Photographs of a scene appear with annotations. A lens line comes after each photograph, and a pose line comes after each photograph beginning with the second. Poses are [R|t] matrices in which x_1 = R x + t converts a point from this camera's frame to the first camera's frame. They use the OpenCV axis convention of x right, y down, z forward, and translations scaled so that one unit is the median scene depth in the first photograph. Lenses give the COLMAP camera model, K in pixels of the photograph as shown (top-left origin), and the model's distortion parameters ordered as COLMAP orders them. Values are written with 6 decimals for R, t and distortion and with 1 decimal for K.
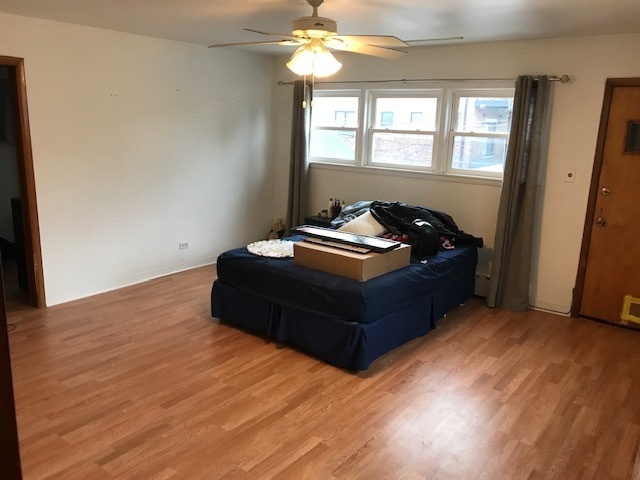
lens RADIAL K [[520.8, 0, 313.7], [0, 520.8, 239.7], [0, 0, 1]] dist [0.076114, -0.196896]
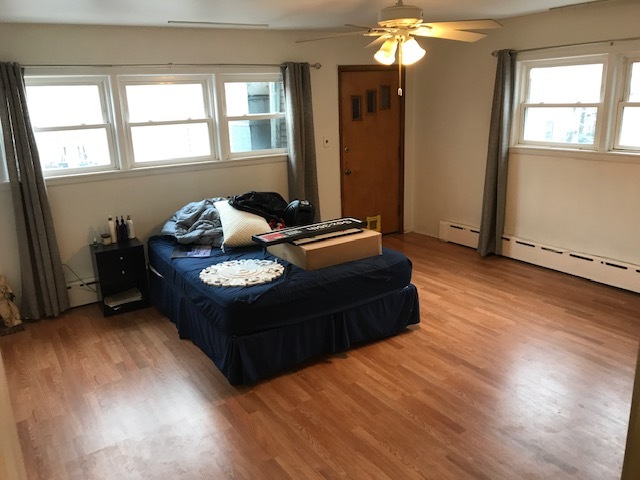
lens RADIAL K [[520.8, 0, 313.7], [0, 520.8, 239.7], [0, 0, 1]] dist [0.076114, -0.196896]
pose [[0.321100, -0.286767, 0.902585, -0.786064], [0.262389, 0.942682, 0.206161, -0.176849], [-0.909971, 0.170630, 0.377940, 0.607980]]
